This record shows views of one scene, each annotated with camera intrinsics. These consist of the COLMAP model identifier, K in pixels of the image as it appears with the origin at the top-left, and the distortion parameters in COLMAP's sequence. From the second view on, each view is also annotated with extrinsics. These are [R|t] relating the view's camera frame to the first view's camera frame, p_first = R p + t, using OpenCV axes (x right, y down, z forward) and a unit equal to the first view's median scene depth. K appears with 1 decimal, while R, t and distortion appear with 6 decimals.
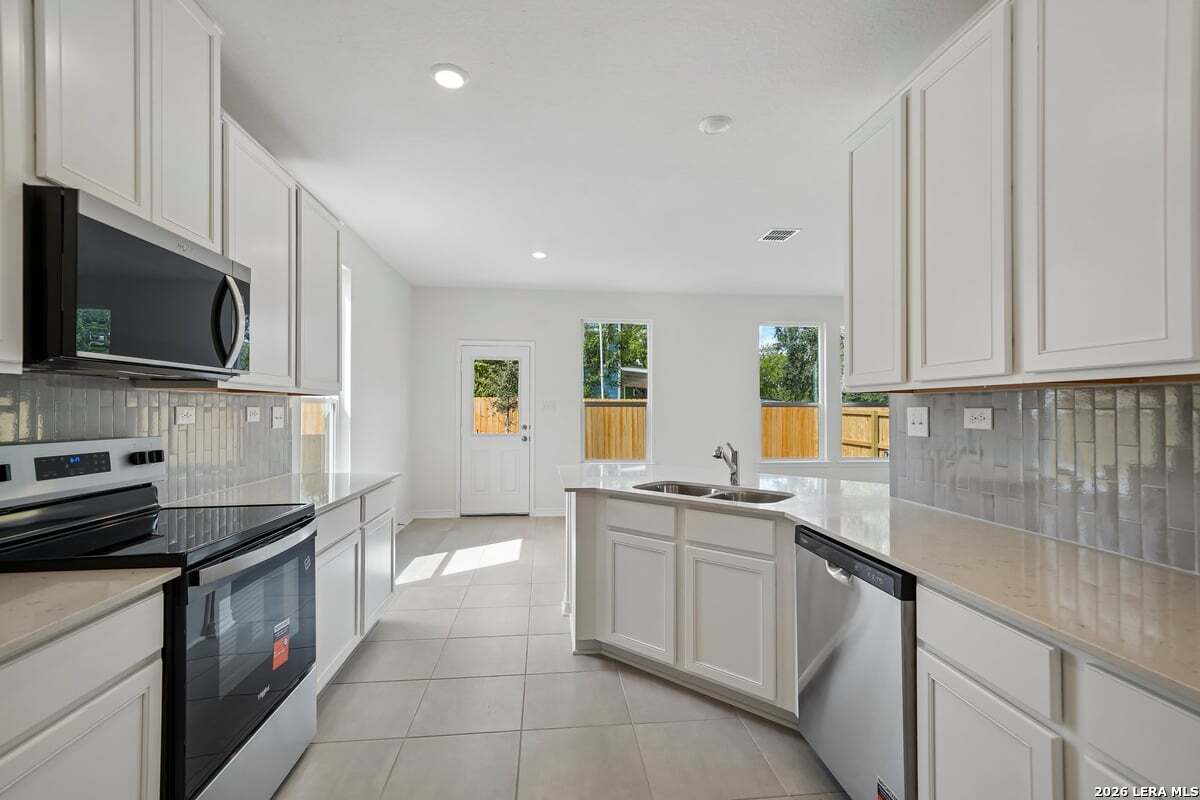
lens RADIAL K [[533.0, 0, 605.8], [0, 533.0, 403.5], [0, 0, 1]] dist [0.000358, 0.002407]
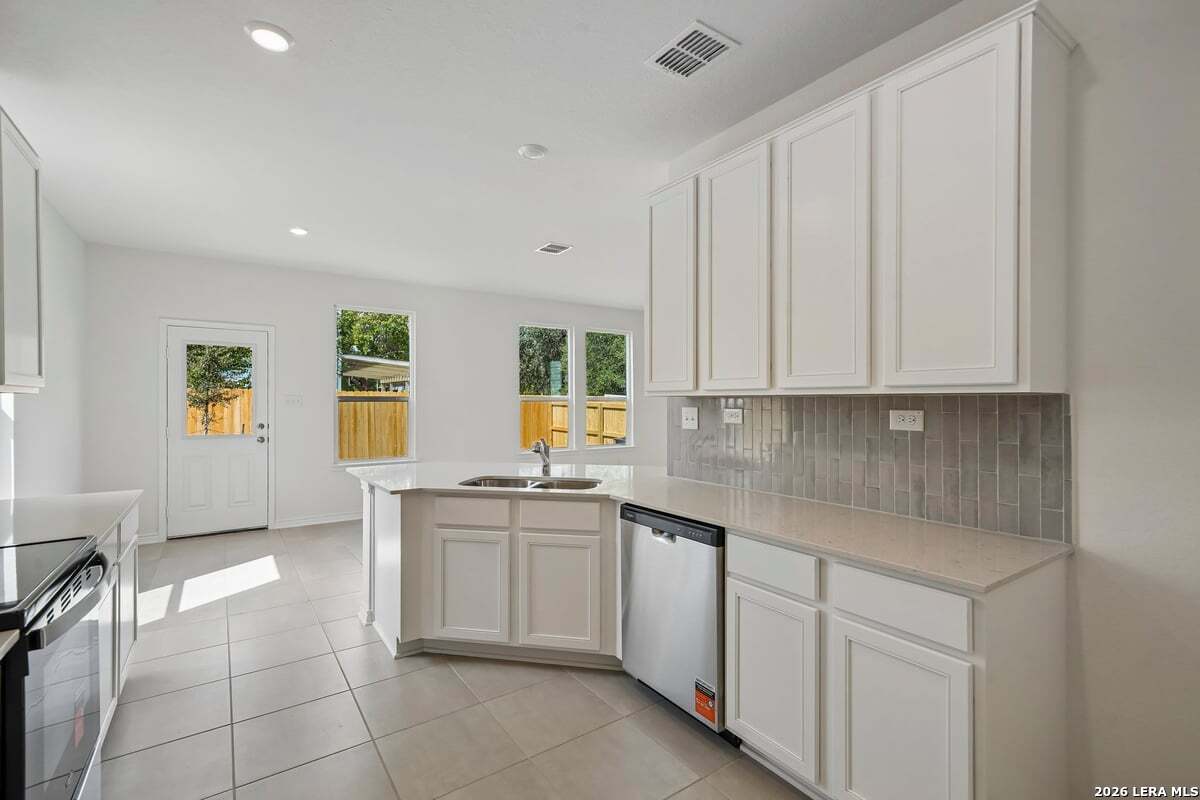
lens RADIAL K [[533.0, 0, 610.7], [0, 533.0, 401.3], [0, 0, 1]] dist [0.000358, 0.002407]
pose [[0.869235, -0.001551, 0.494396, -0.215729], [-0.004779, 0.999922, 0.011540, -0.019349], [-0.494376, -0.012393, 0.869160, -0.051146]]
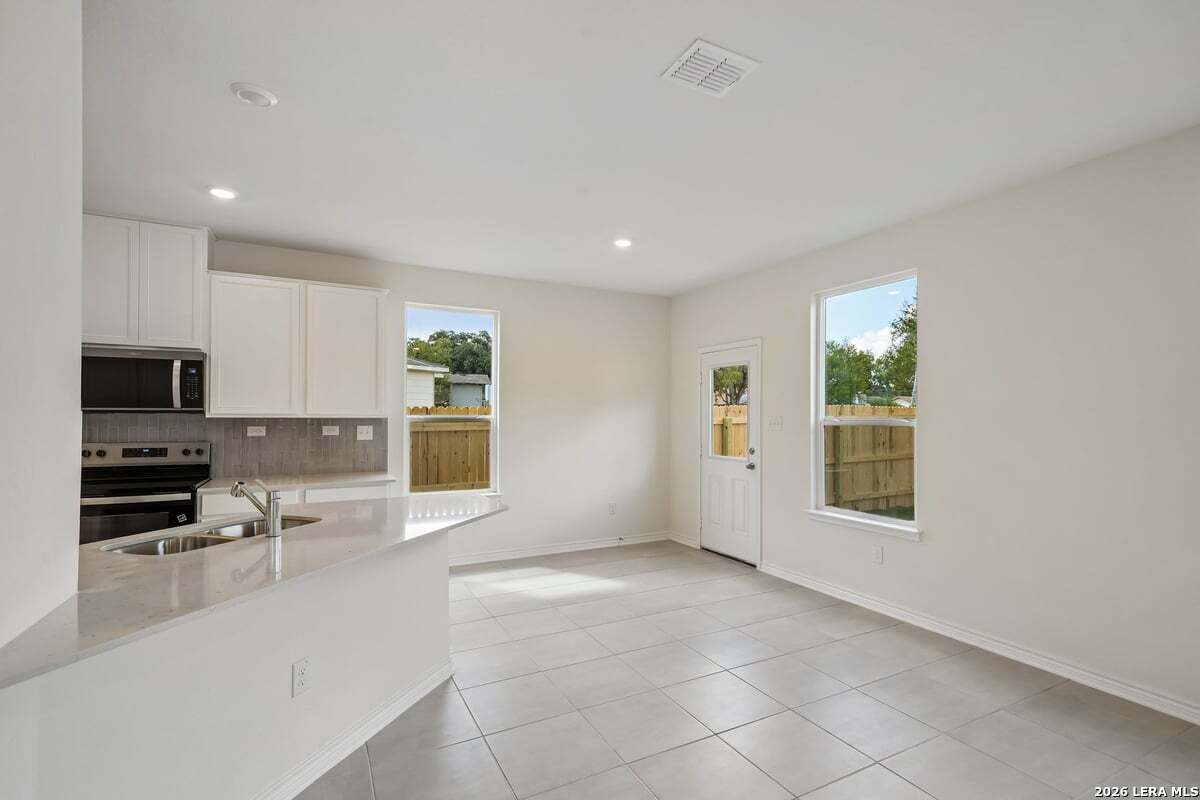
lens RADIAL K [[565.9, 0, 607.8], [0, 565.9, 407.5], [0, 0, 1]] dist [0.022352, 0.000031]
pose [[0.365817, -0.013978, -0.930582, 1.314353], [0.006145, 0.999902, -0.012604, -0.023487], [0.930667, -0.001108, 0.365867, 1.242706]]
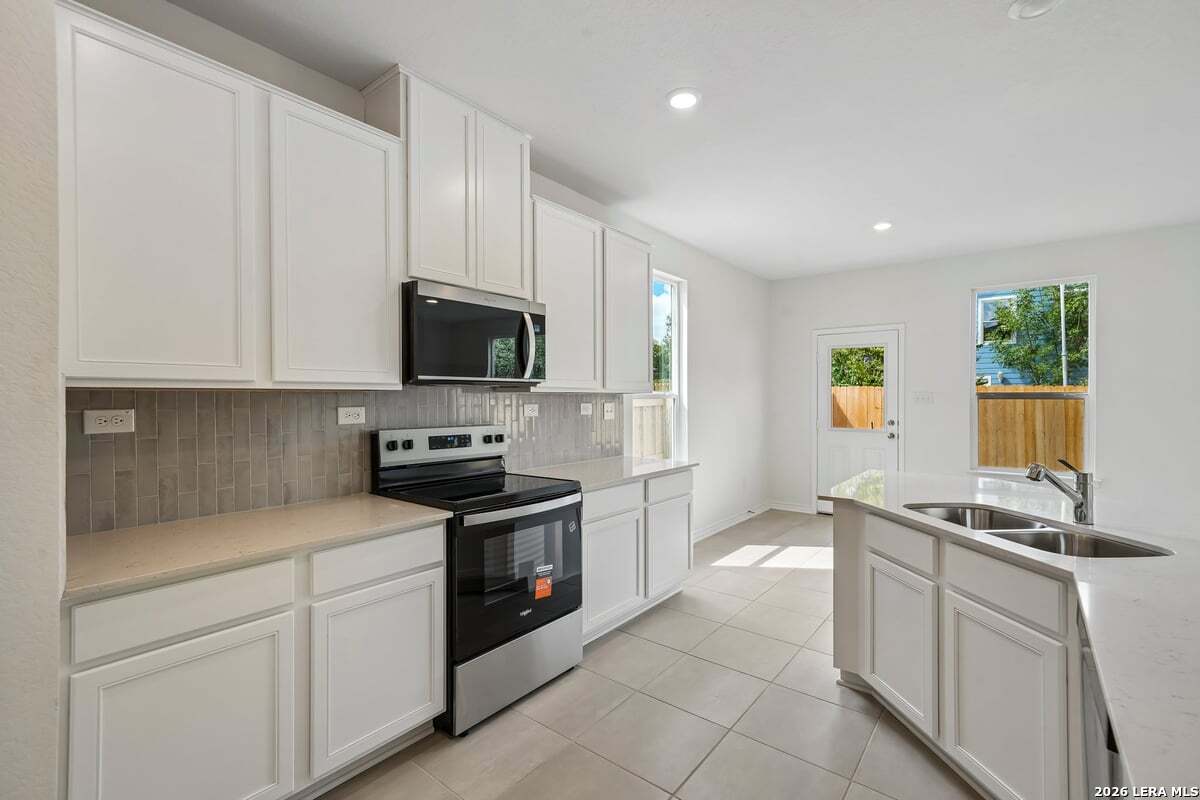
lens RADIAL K [[533.0, 0, 598.5], [0, 533.0, 399.6], [0, 0, 1]] dist [0.000358, 0.002407]
pose [[0.707573, -0.000067, -0.706641, 0.310488], [0.009735, 0.999906, 0.009653, -0.016287], [0.706574, -0.013709, 0.707507, 0.102010]]
